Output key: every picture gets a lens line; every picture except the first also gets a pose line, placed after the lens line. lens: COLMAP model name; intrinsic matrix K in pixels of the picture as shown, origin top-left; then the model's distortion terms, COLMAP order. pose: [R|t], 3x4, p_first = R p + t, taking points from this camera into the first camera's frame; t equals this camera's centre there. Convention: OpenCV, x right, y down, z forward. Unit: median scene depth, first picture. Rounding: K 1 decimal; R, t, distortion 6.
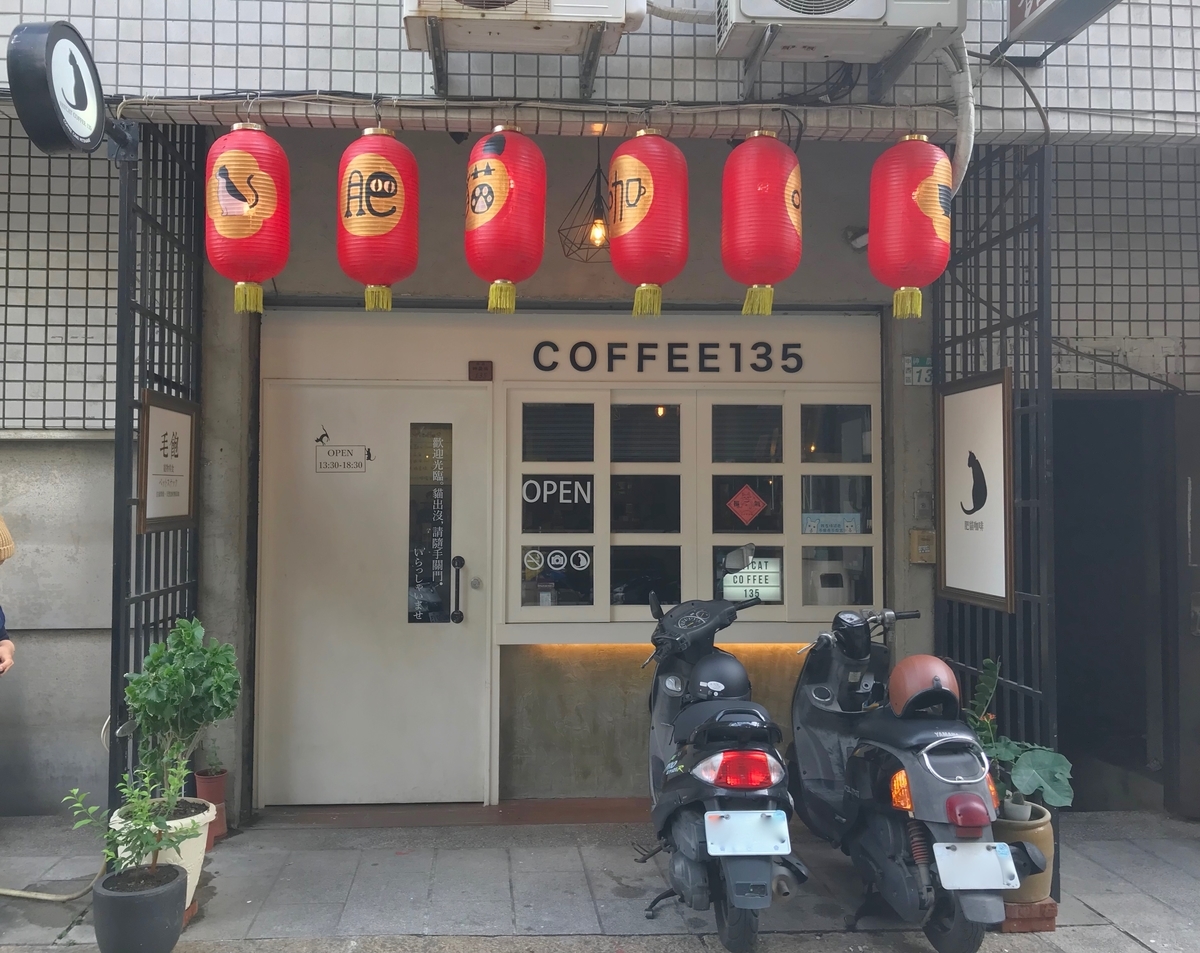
lens RADIAL K [[1073.7, 0, 600.0], [0, 1073.7, 476.5], [0, 0, 1]] dist [0.074397, -0.136077]
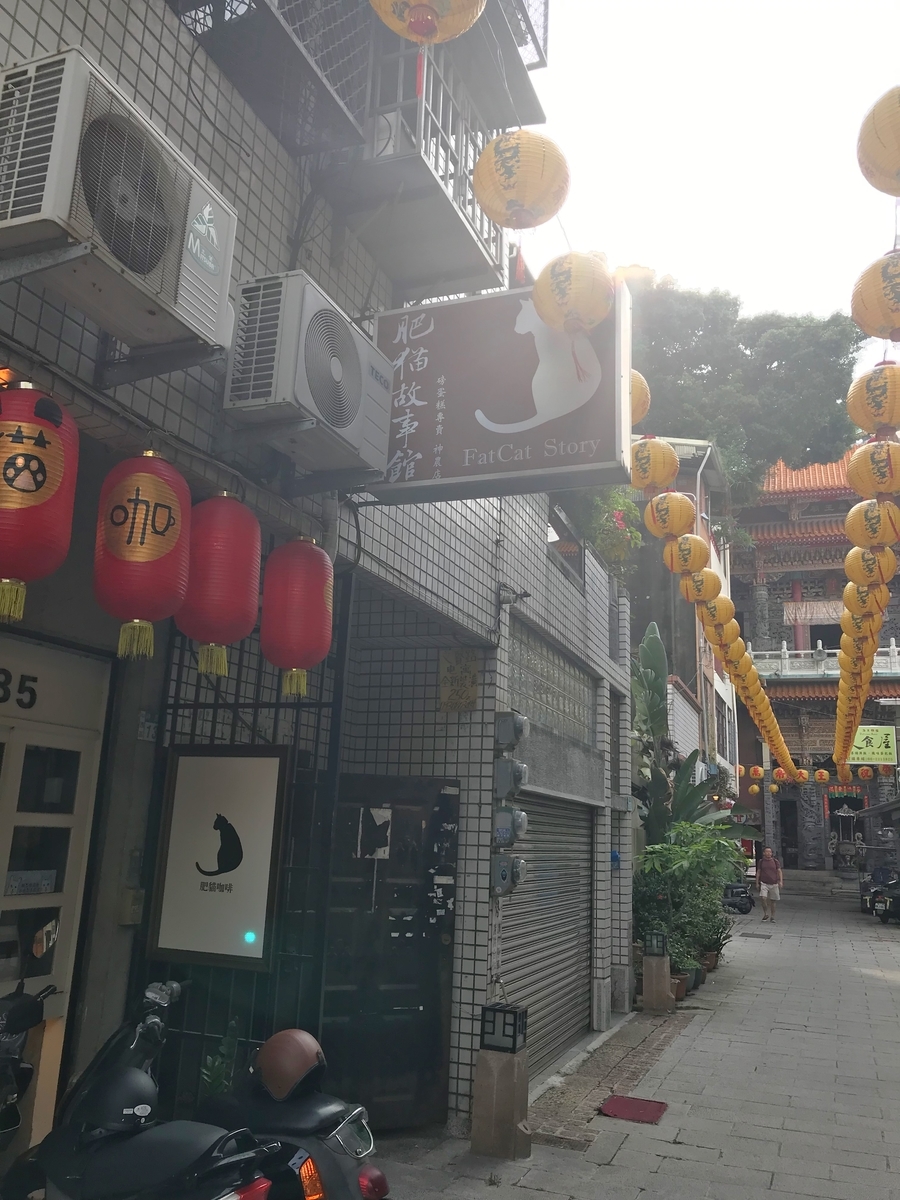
lens RADIAL K [[985.2, 0, 450.0], [0, 985.2, 600.0], [0, 0, 1]] dist [0.065688, -0.047506]
pose [[0.428749, 0.226212, 0.874644, -0.475368], [-0.067976, 0.973477, -0.218452, -0.031469], [-0.900863, 0.034207, 0.432754, 0.368480]]
